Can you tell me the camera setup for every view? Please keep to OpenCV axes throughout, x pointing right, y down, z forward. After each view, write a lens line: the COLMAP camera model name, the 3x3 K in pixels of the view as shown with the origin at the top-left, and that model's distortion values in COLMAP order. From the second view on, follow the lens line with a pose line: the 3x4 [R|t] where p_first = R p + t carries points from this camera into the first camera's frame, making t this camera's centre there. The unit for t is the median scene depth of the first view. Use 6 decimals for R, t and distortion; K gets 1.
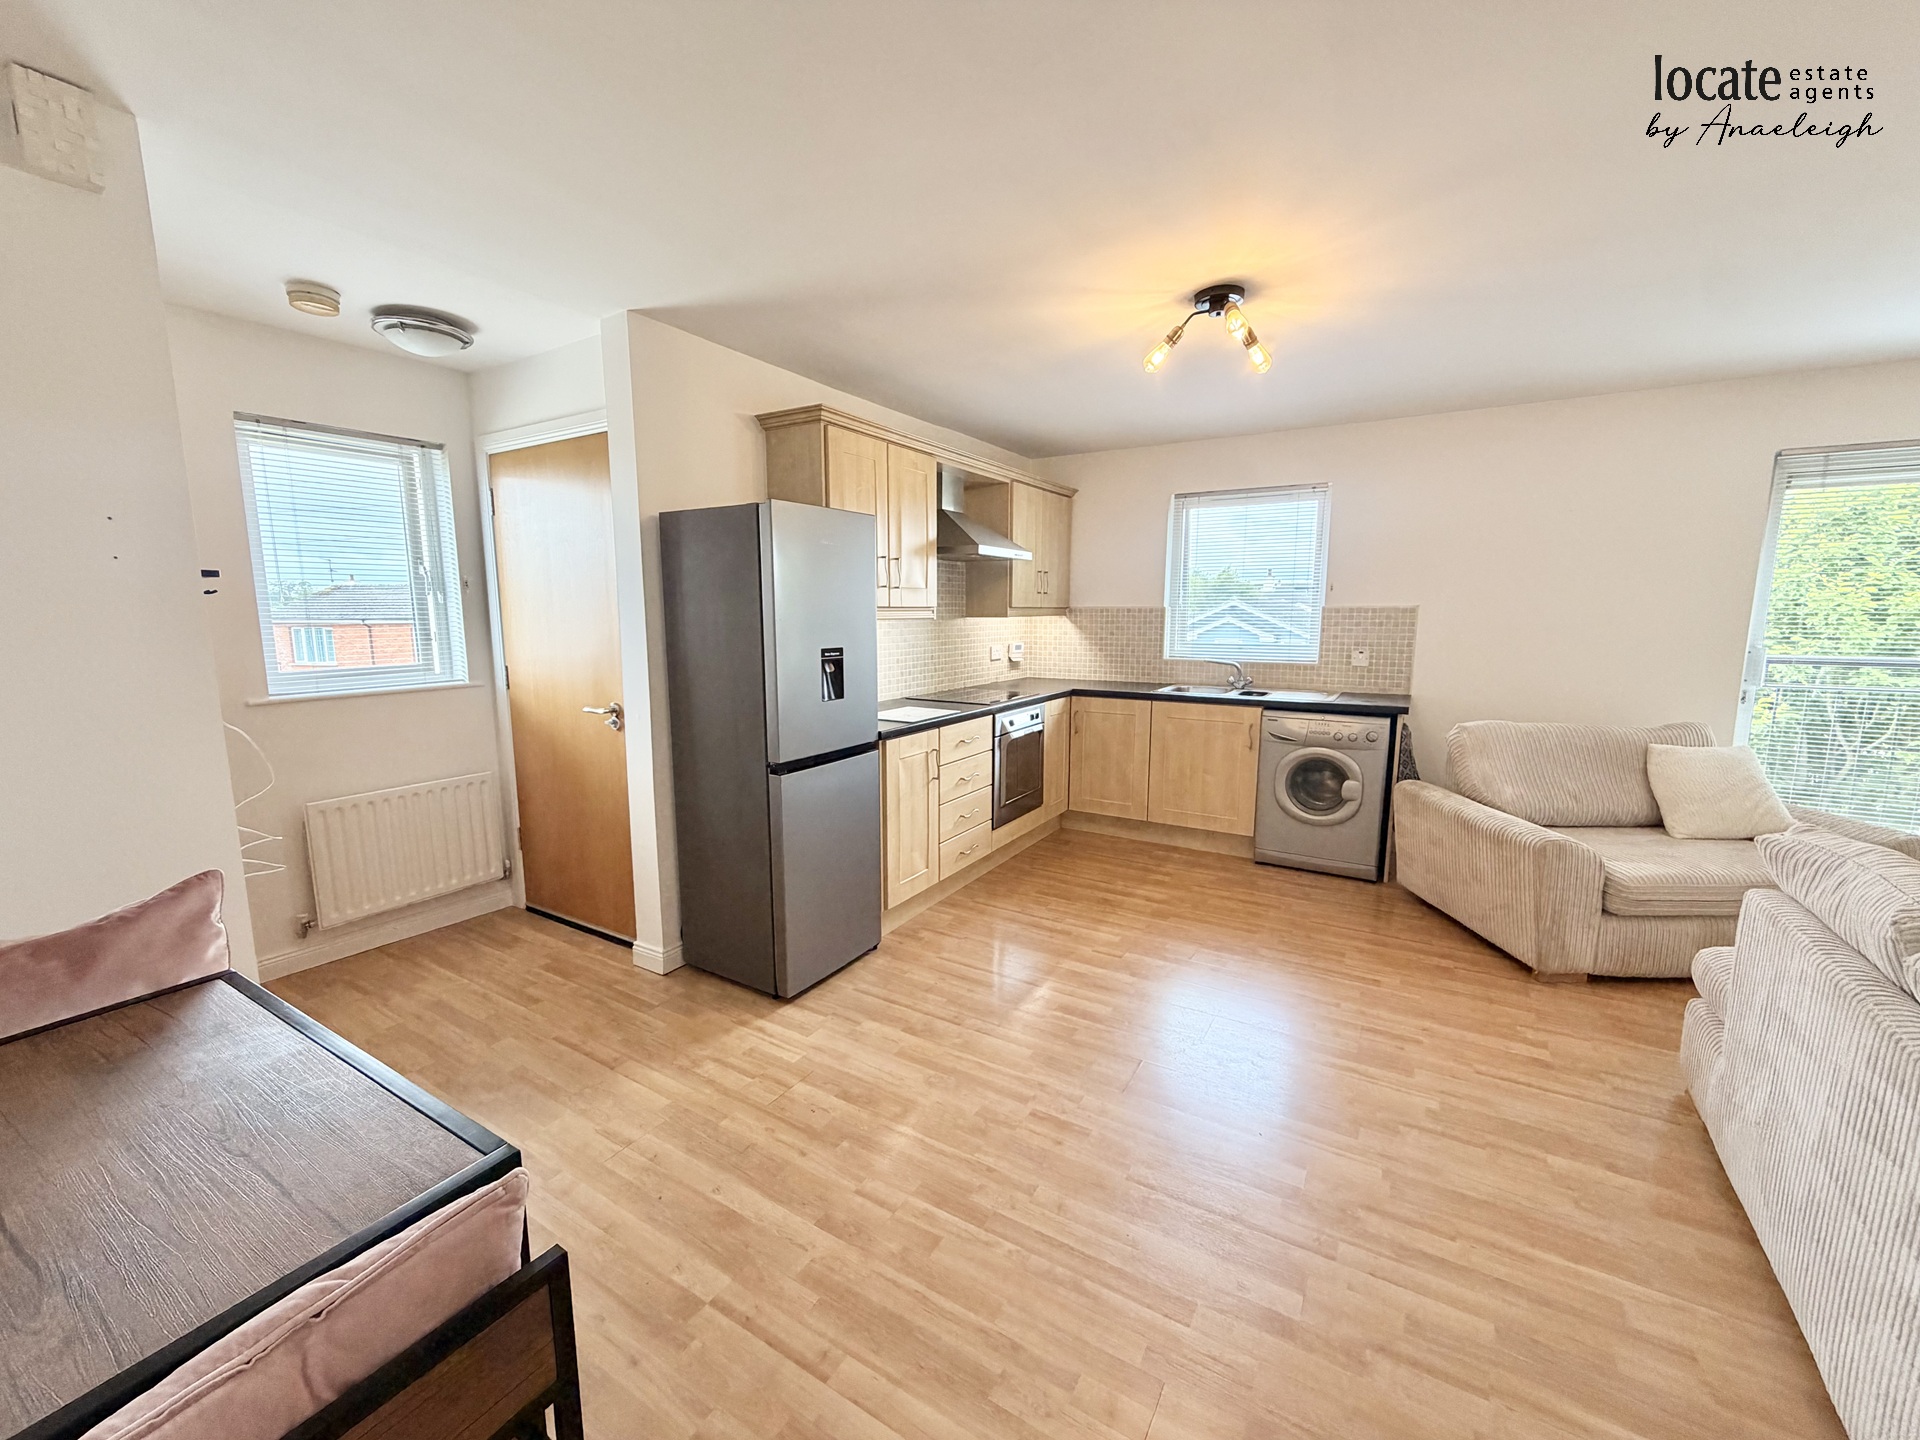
lens RADIAL K [[764.5, 0, 953.3], [0, 764.5, 723.5], [0, 0, 1]] dist [-0.001447, 0.000346]
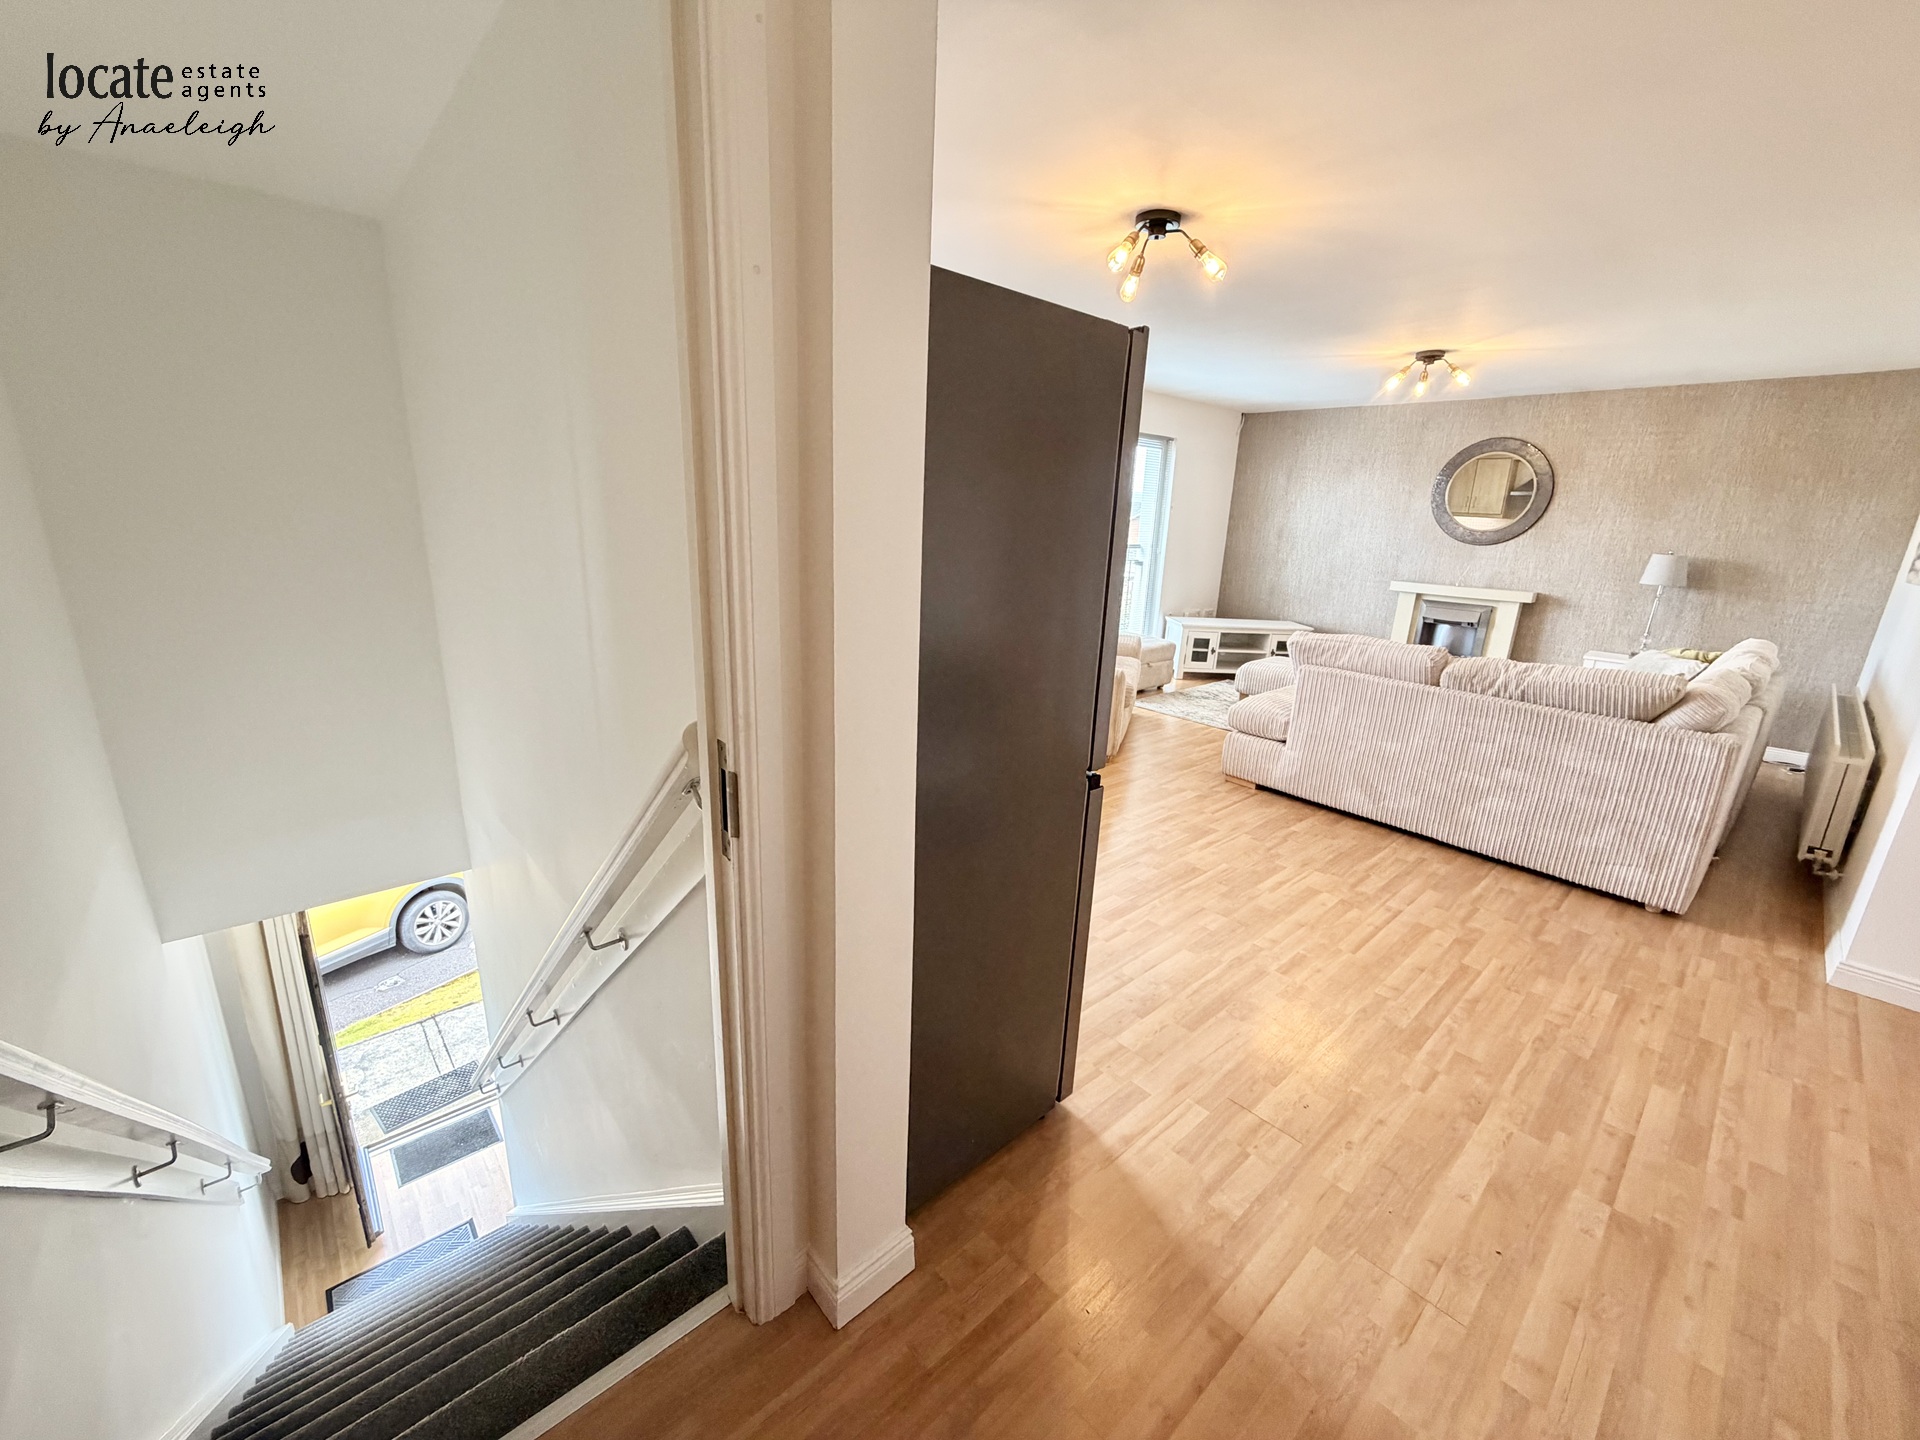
lens RADIAL K [[764.5, 0, 953.3], [0, 764.5, 723.5], [0, 0, 1]] dist [-0.001447, 0.000346]
pose [[0.285070, -0.246006, 0.926399, -0.558234], [0.104044, 0.968734, 0.225232, -0.093151], [-0.952843, 0.032180, 0.301753, 0.609040]]
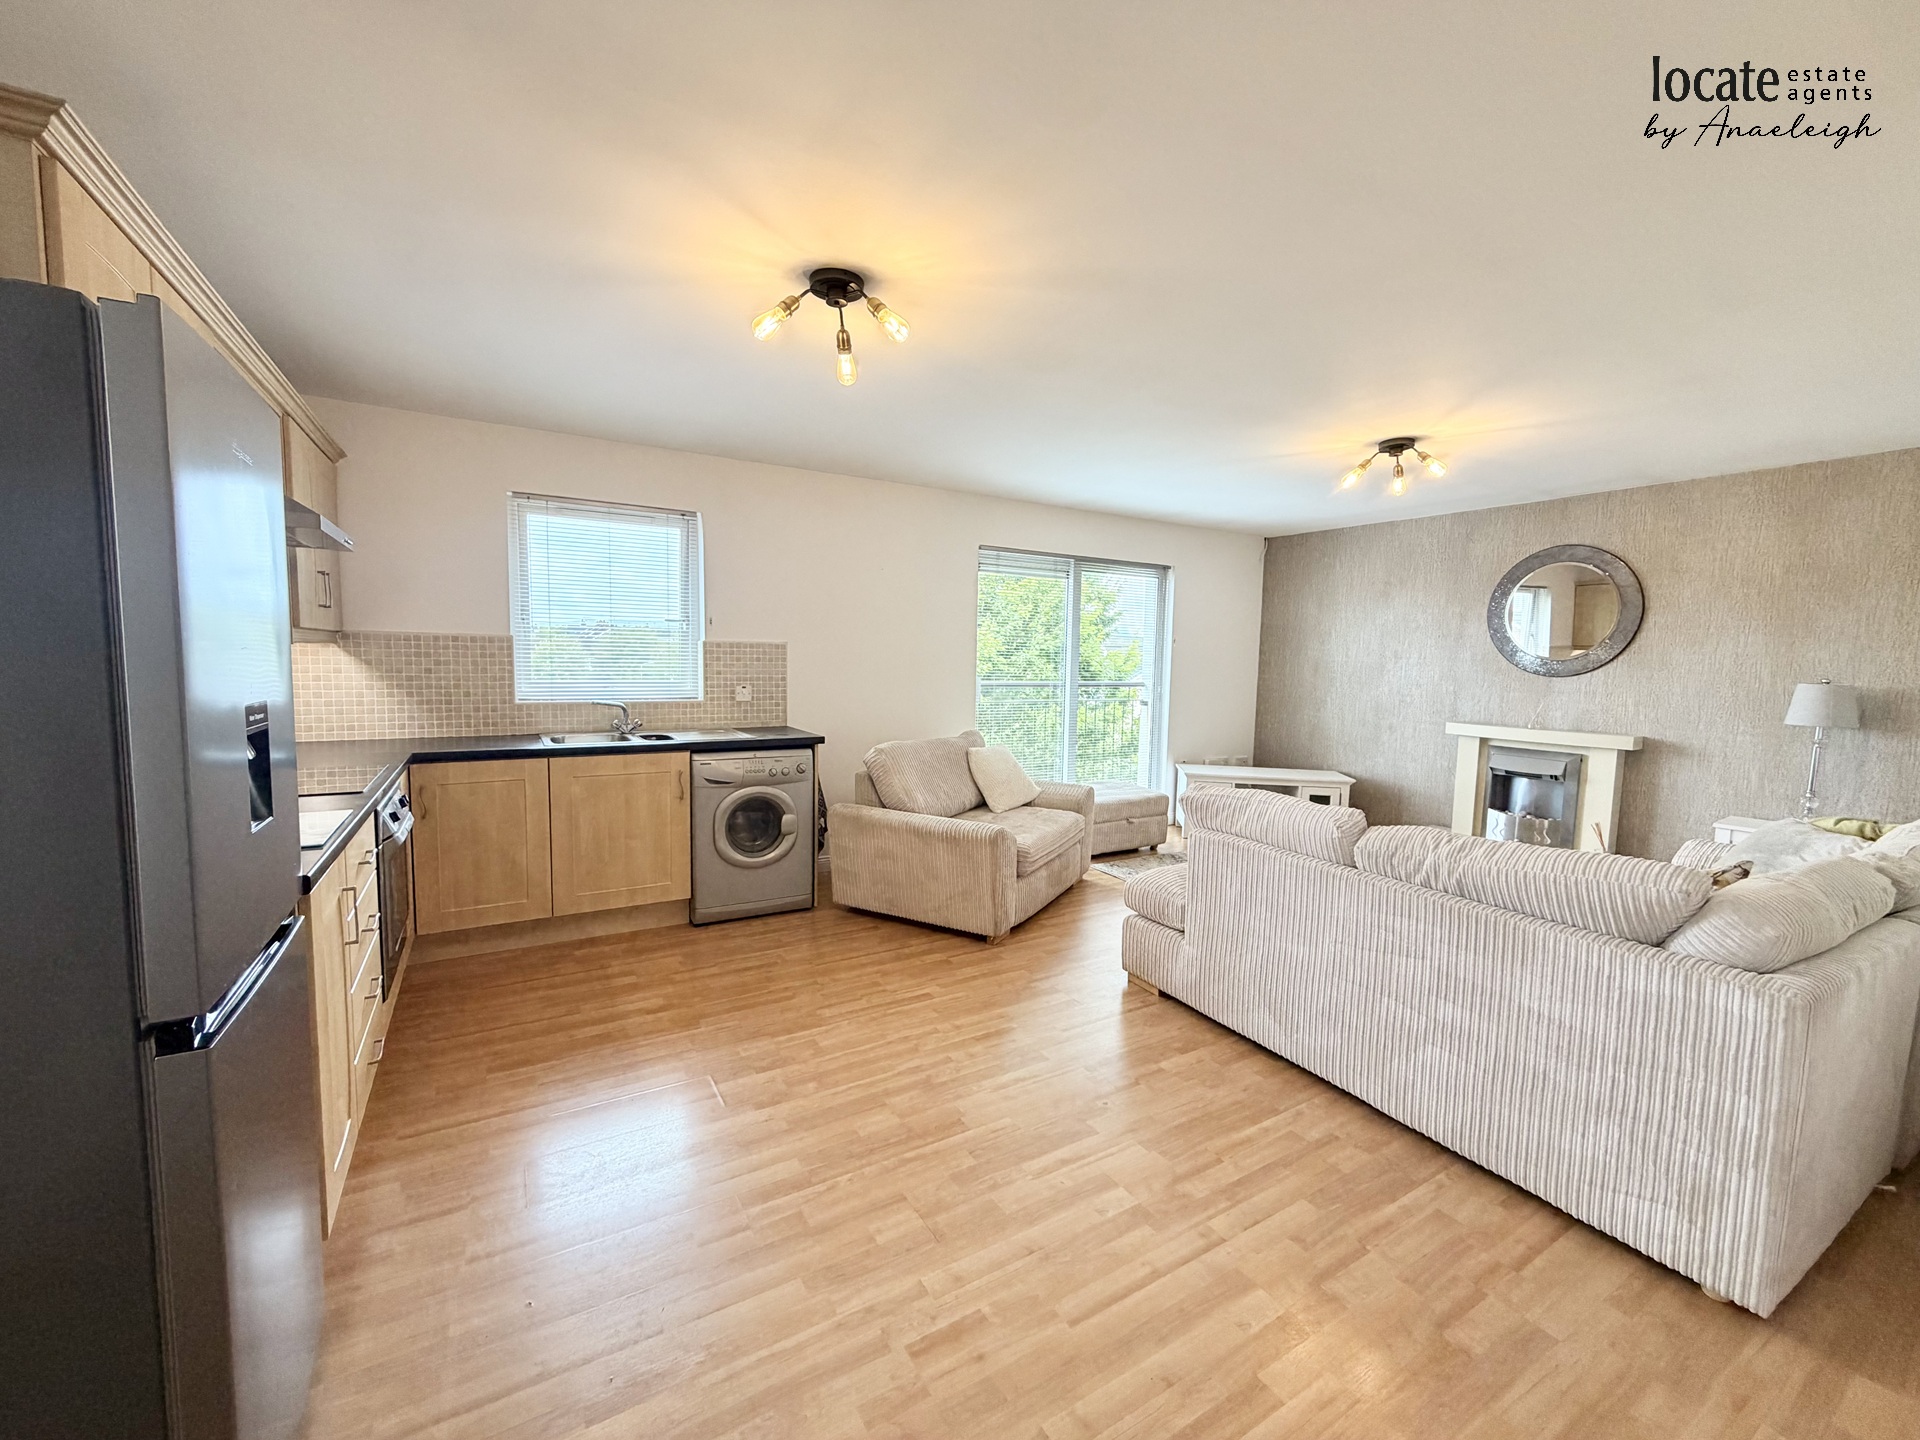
lens RADIAL K [[764.5, 0, 953.3], [0, 764.5, 723.5], [0, 0, 1]] dist [-0.001447, 0.000346]
pose [[0.466598, -0.067385, 0.881899, -0.248388], [0.110336, 0.993739, 0.017554, -0.036849], [-0.877560, 0.089114, 0.471112, 0.322947]]
